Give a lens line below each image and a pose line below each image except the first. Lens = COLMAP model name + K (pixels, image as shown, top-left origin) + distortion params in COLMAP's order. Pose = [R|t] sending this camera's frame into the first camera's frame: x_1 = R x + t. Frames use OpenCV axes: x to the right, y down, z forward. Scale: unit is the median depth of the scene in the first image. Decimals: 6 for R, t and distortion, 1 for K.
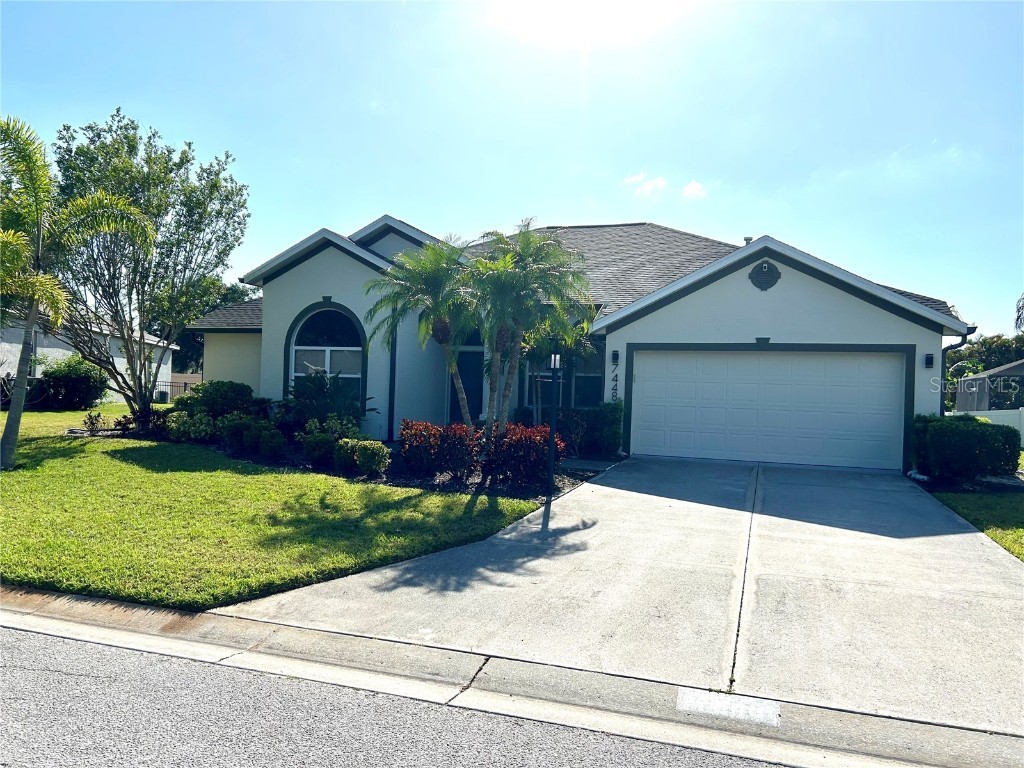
lens RADIAL K [[763.9, 0, 515.7], [0, 763.9, 390.0], [0, 0, 1]] dist [0.075412, -0.090978]
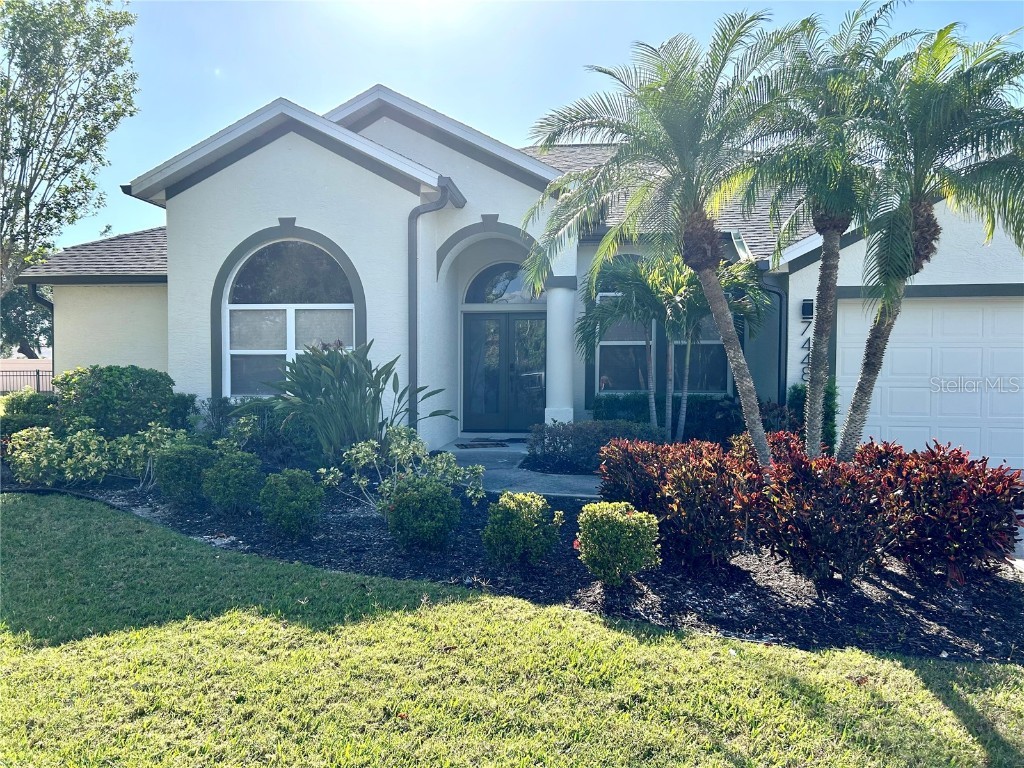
lens RADIAL K [[771.2, 0, 507.5], [0, 771.2, 396.5], [0, 0, 1]] dist [0.020800, -0.000533]
pose [[0.980318, -0.034219, 0.194436, -0.205831], [0.026911, 0.998833, 0.040105, -0.004573], [-0.195582, -0.034083, 0.980095, 0.392905]]
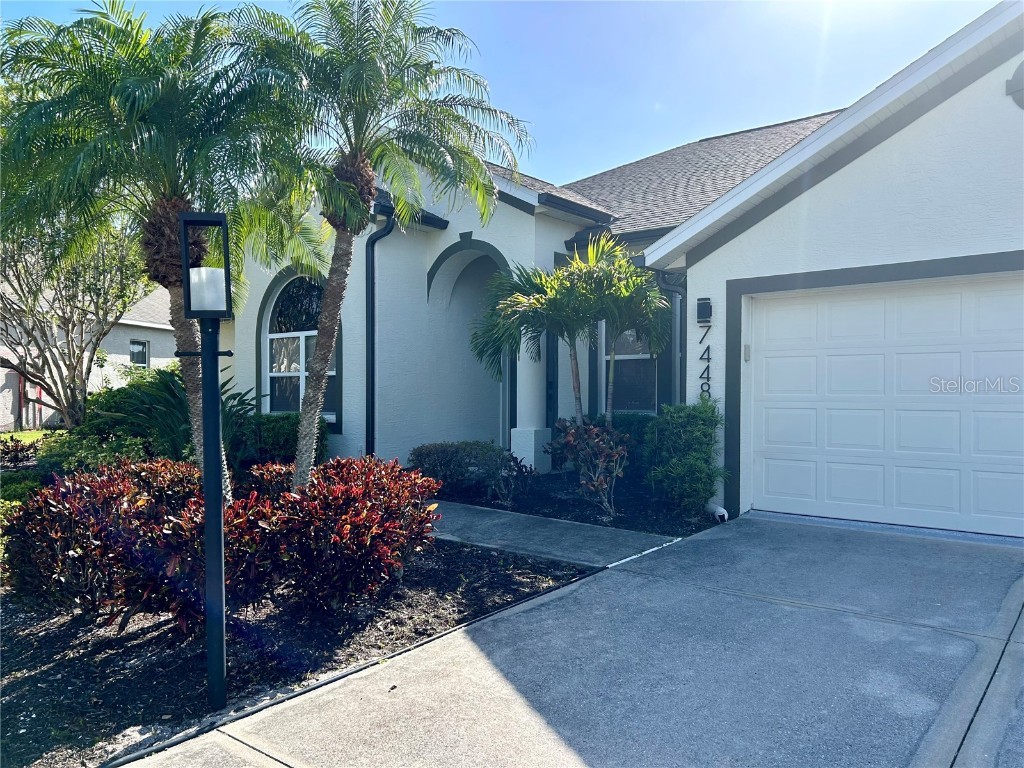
lens RADIAL K [[763.9, 0, 515.7], [0, 763.9, 390.0], [0, 0, 1]] dist [0.075412, -0.090978]
pose [[0.936546, -0.034941, -0.348798, 0.168240], [0.035262, 0.999363, -0.005430, 0.004899], [0.348766, -0.007214, 0.937182, 0.449605]]
